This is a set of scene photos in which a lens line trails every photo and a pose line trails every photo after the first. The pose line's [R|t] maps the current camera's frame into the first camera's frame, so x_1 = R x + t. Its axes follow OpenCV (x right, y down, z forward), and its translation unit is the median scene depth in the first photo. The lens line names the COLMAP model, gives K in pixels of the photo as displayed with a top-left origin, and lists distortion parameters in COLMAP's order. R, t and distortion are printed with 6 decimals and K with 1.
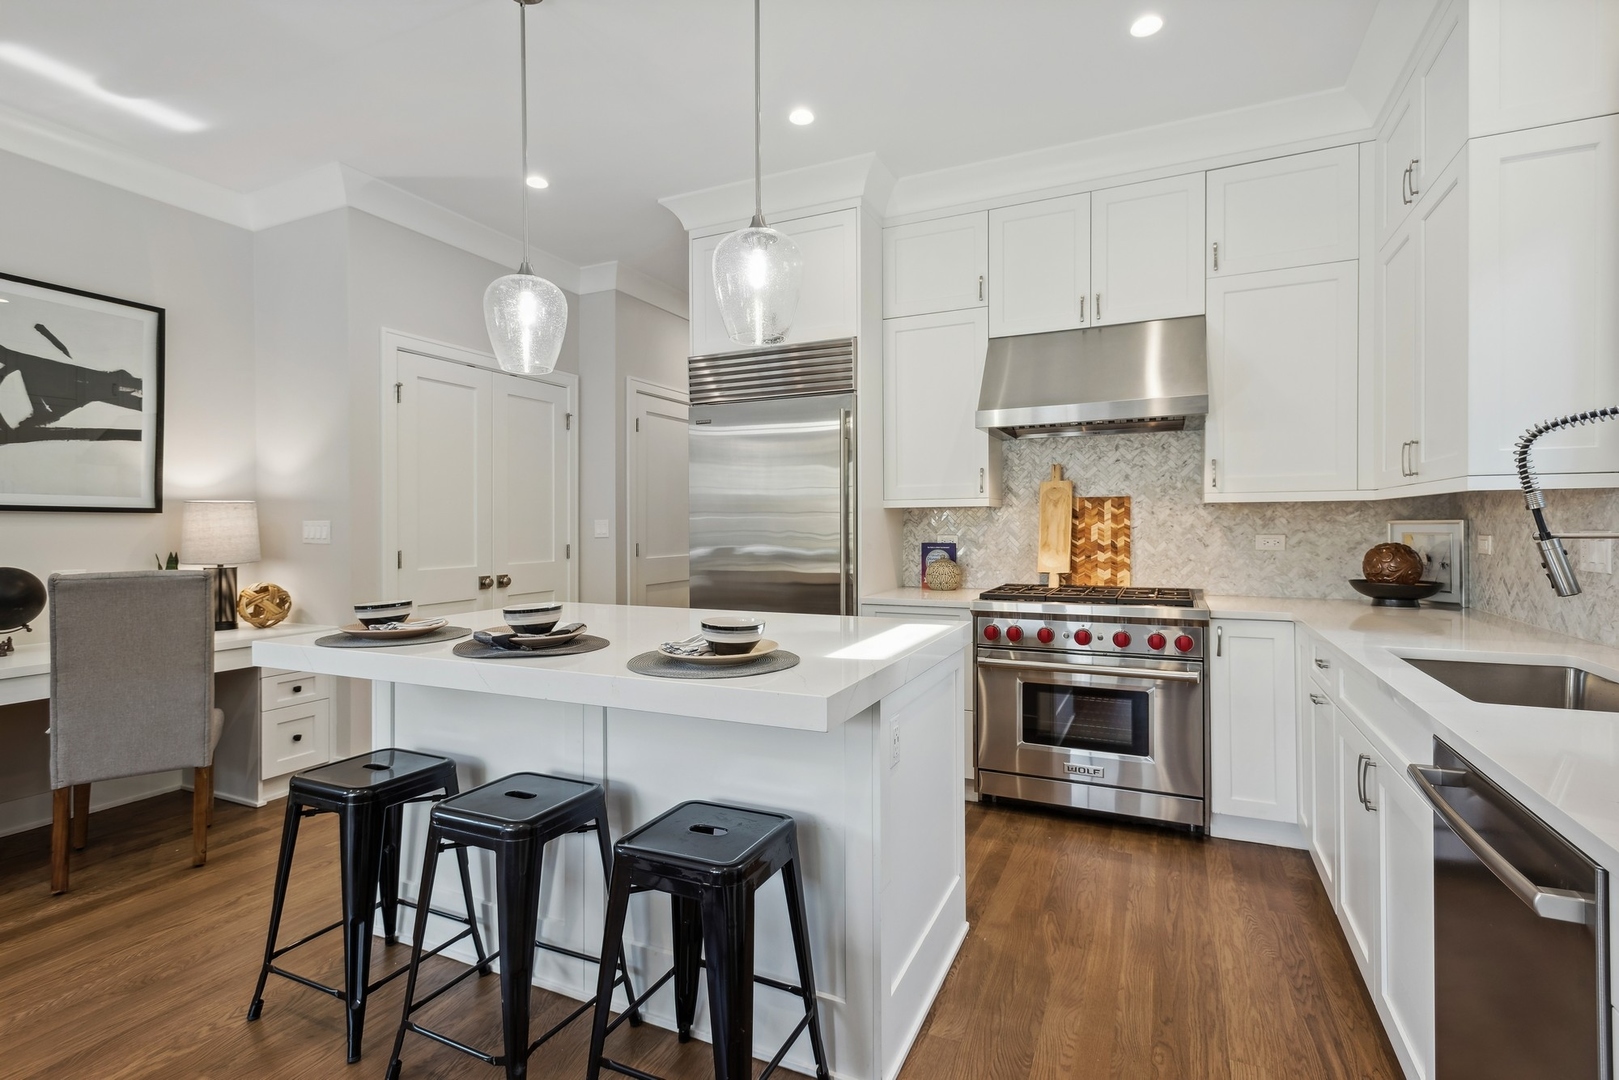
lens RADIAL K [[774.6, 0, 809.2], [0, 774.6, 523.3], [0, 0, 1]] dist [0.004821, 0.000166]
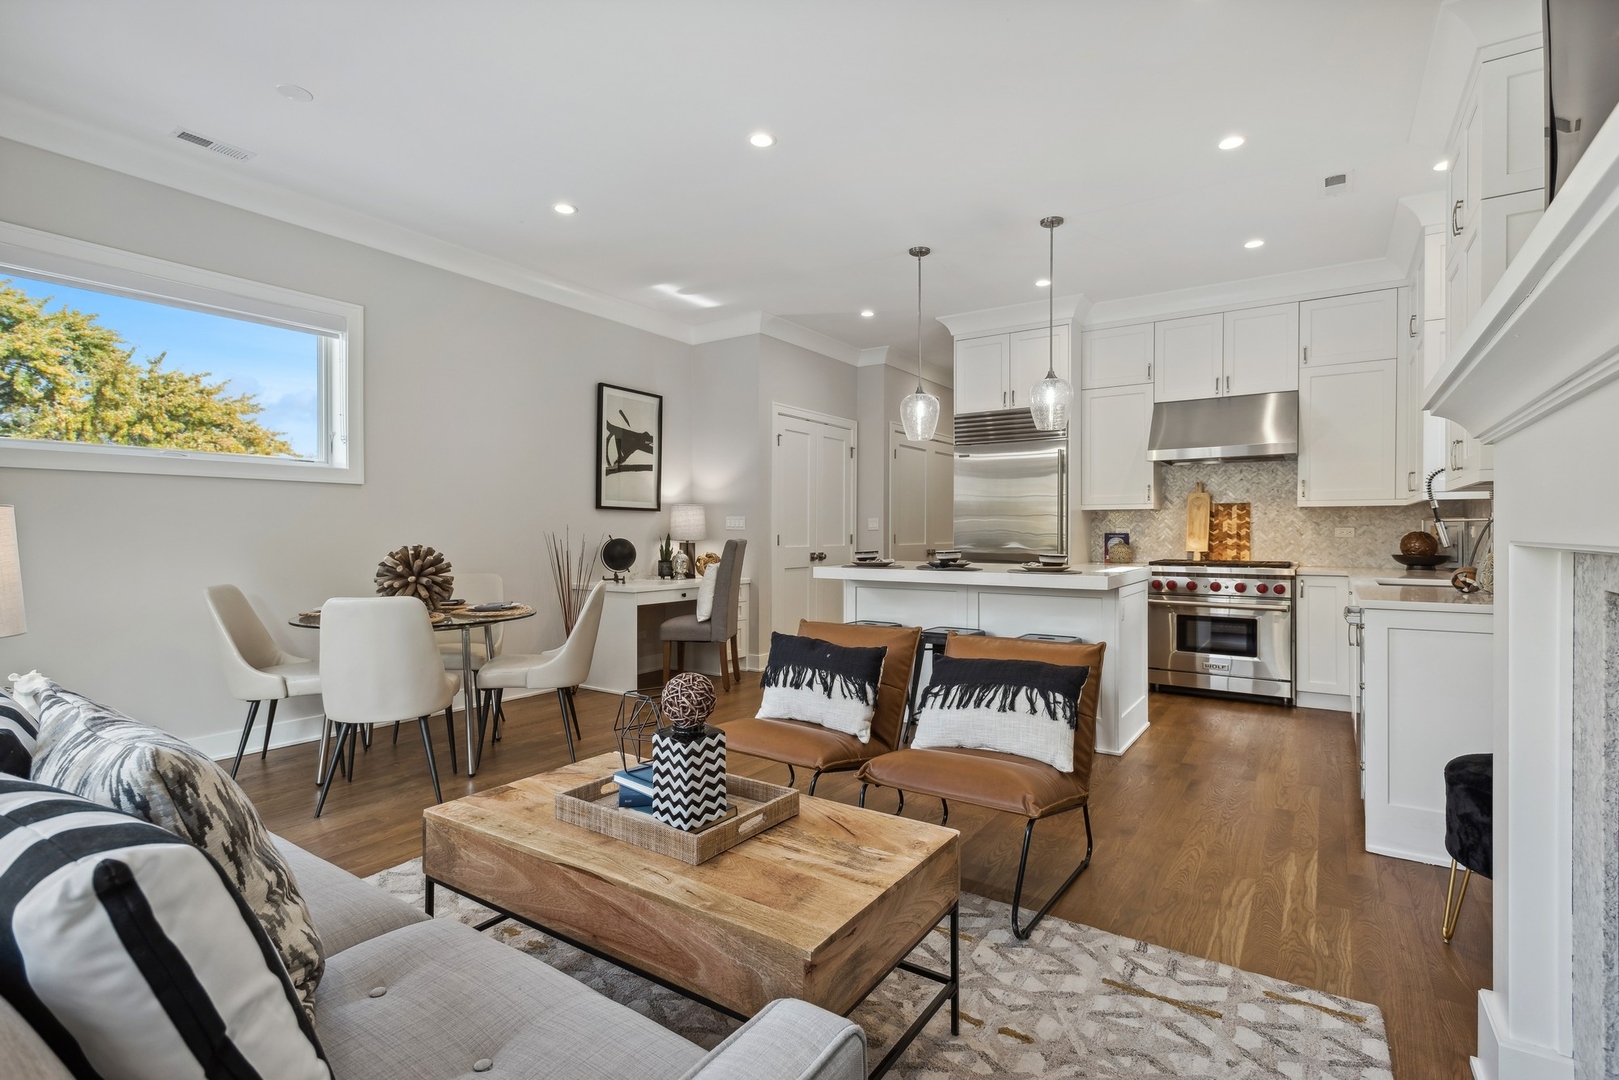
lens RADIAL K [[771.6, 0, 811.0], [0, 771.6, 529.7], [0, 0, 1]] dist [0.009307, 0.000109]
pose [[0.987937, 0.007272, -0.154688, -0.223942], [-0.007345, 0.999973, 0.000104, 0.026419], [0.154685, 0.001034, 0.987963, -0.696903]]
